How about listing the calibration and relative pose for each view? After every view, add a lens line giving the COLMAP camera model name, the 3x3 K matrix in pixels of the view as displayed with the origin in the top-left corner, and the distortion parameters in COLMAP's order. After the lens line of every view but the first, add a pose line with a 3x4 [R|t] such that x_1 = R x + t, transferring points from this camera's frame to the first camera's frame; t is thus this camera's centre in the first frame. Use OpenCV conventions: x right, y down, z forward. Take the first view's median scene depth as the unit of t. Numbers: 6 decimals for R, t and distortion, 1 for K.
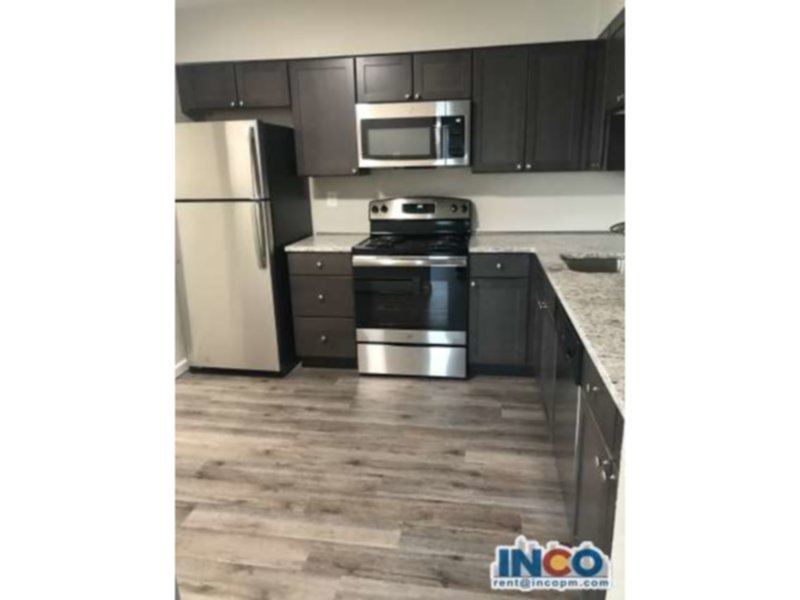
lens RADIAL K [[485.2, 0, 399.2], [0, 485.2, 297.6], [0, 0, 1]] dist [-0.001824, -0.000002]
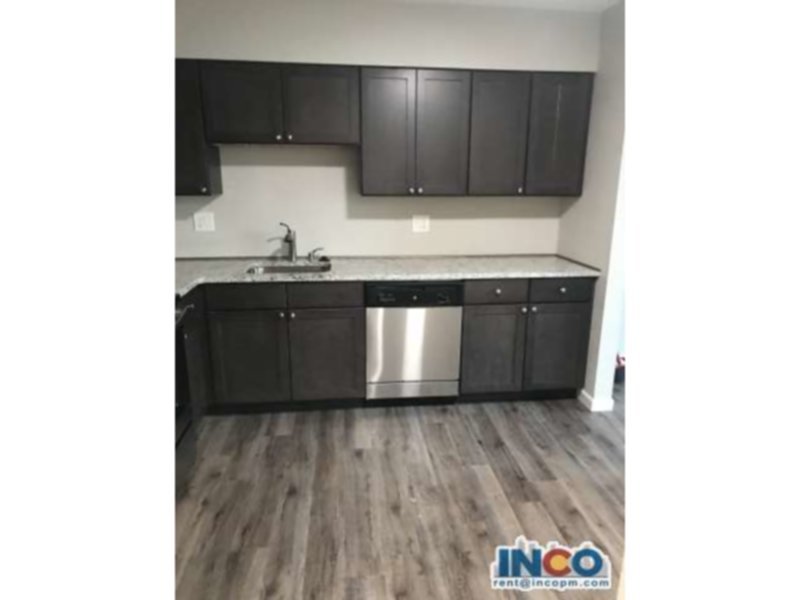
lens RADIAL K [[501.0, 0, 400.0], [0, 501.0, 300.0], [0, 0, 1]] dist [-0.001543, -0.000277]
pose [[-0.285336, -0.203220, 0.936635, -0.749001], [0.250303, 0.927546, 0.277500, -0.239387], [-0.925166, 0.313623, -0.213796, 0.889995]]
